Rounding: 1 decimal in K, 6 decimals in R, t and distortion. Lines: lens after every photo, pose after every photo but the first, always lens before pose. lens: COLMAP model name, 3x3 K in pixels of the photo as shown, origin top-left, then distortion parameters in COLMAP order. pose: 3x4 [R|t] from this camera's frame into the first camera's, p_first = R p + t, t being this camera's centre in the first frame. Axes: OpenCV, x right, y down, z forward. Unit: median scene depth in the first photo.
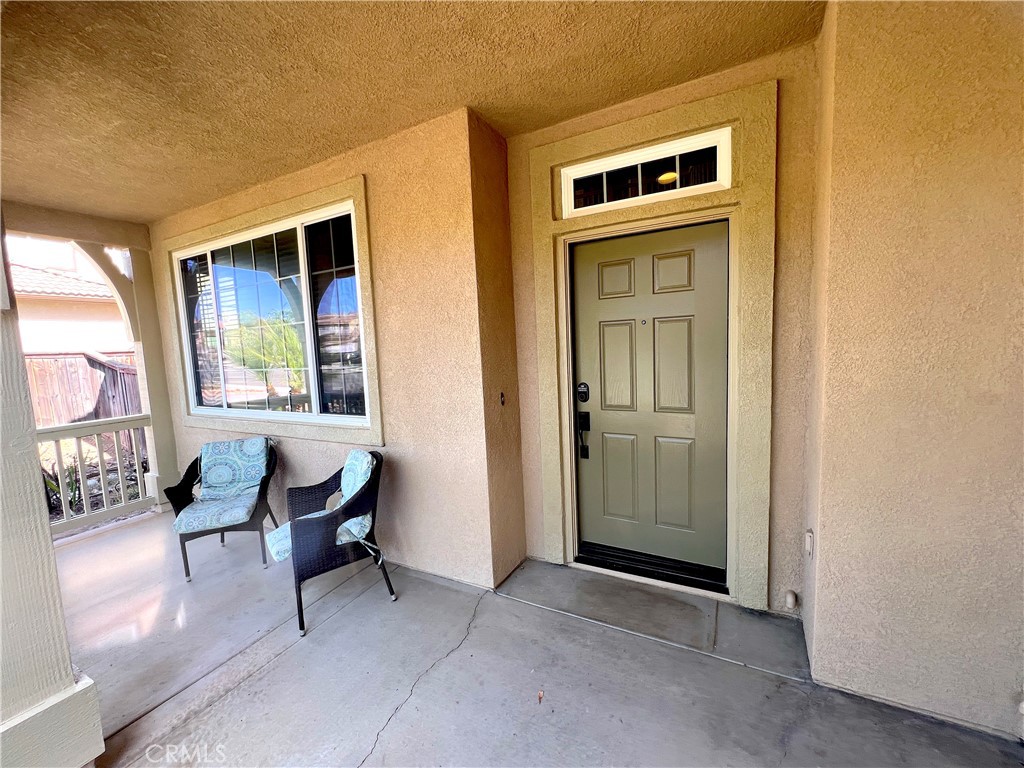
lens RADIAL K [[417.3, 0, 508.3], [0, 417.3, 384.6], [0, 0, 1]] dist [-0.003046, -0.000216]
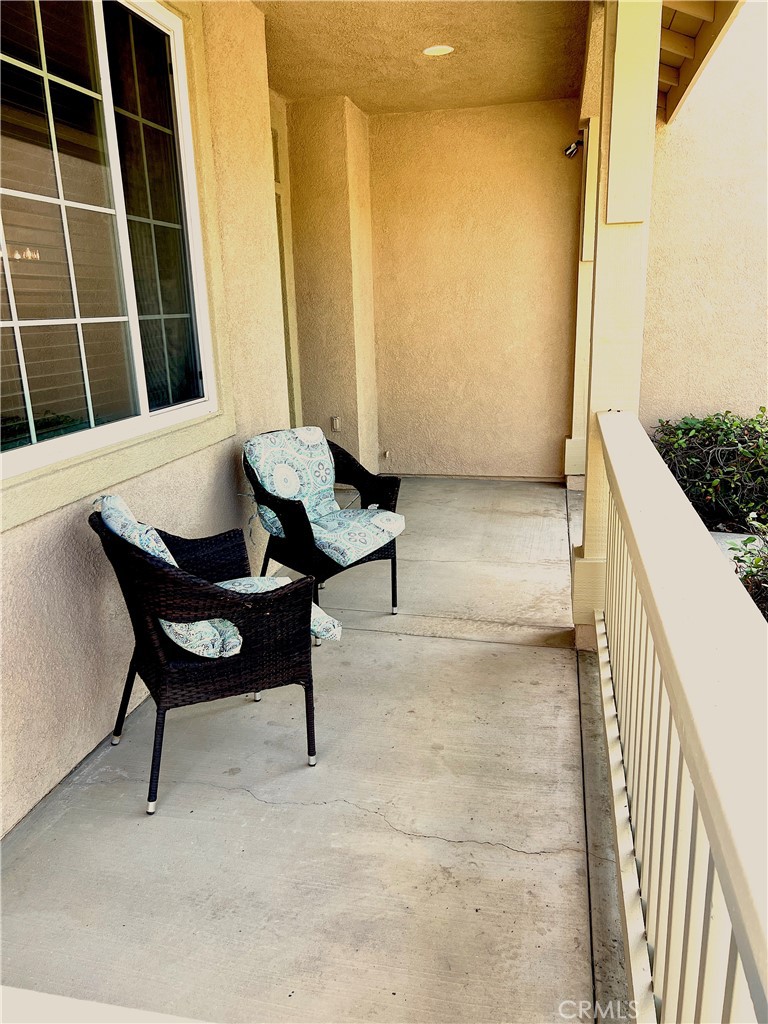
lens RADIAL K [[768.9, 0, 382.5], [0, 768.9, 509.8], [0, 0, 1]] dist [-0.006112, -0.004315]
pose [[-0.276275, -0.197529, 0.940561, -2.279605], [0.133827, 0.961210, 0.241175, -0.003023], [-0.951716, 0.192503, -0.239123, 1.586346]]
